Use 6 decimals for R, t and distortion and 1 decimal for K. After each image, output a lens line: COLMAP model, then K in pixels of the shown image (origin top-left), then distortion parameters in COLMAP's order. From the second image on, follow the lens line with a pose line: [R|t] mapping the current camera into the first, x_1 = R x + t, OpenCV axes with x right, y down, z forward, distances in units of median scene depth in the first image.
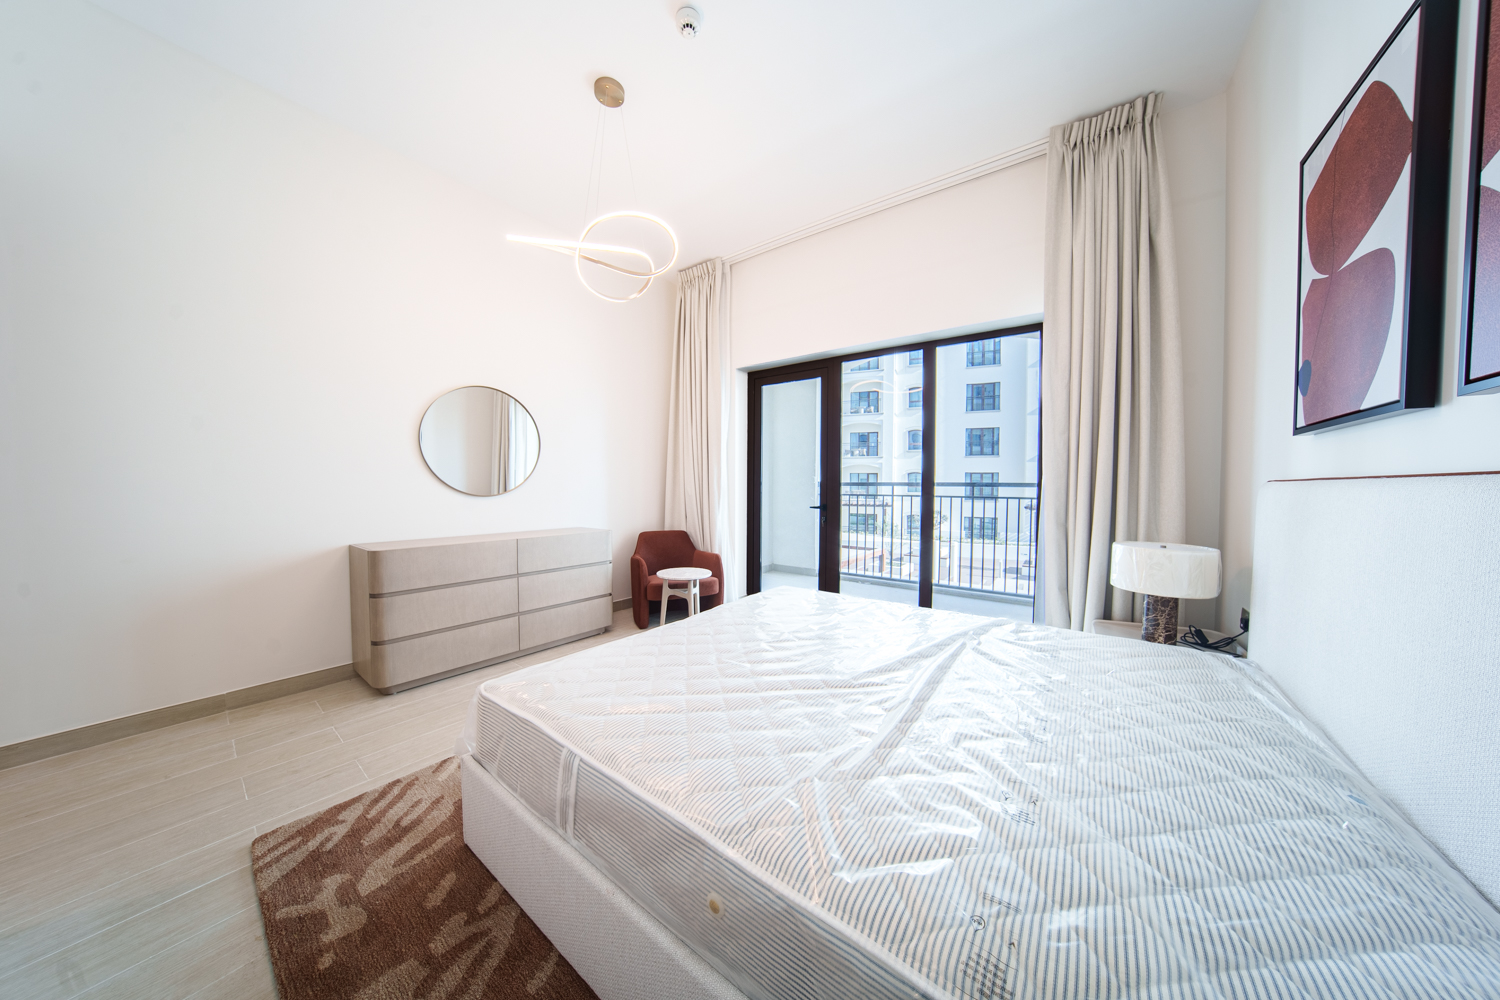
lens RADIAL K [[456.7, 0, 750.0], [0, 456.7, 500.0], [0, 0, 1]] dist [-0.028365, 0.000057]
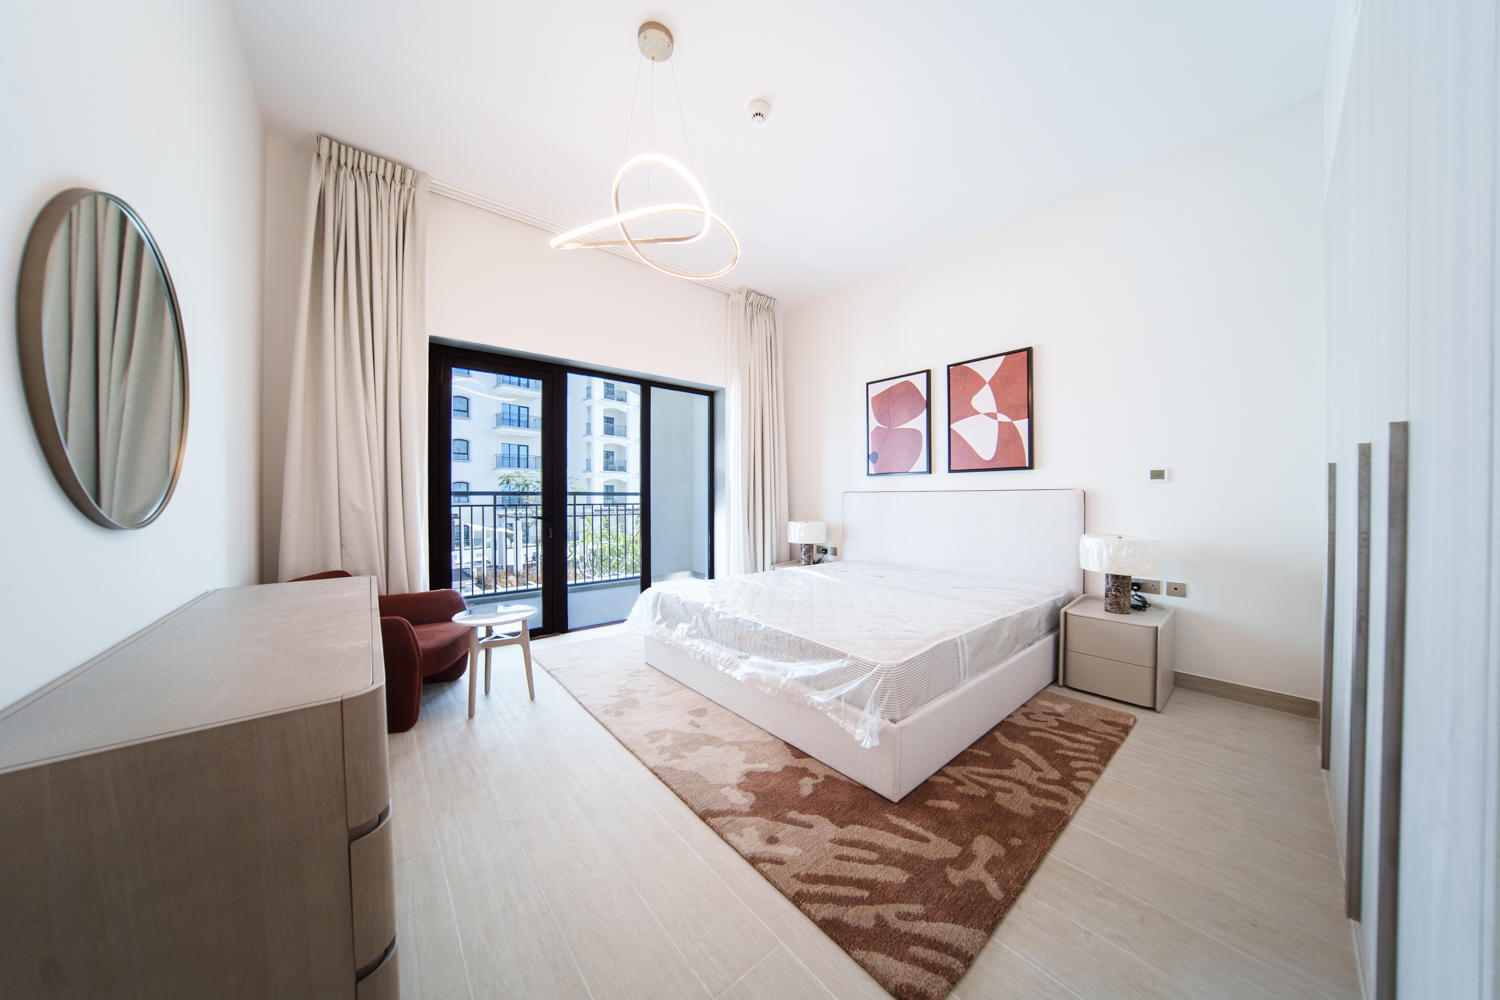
lens RADIAL K [[456.7, 0, 750.0], [0, 456.7, 500.0], [0, 0, 1]] dist [-0.028365, 0.000057]
pose [[0.226569, -0.017003, 0.973847, -0.896202], [0.032959, 0.999409, 0.009781, -0.024929], [-0.973437, 0.029881, 0.226995, 0.518170]]
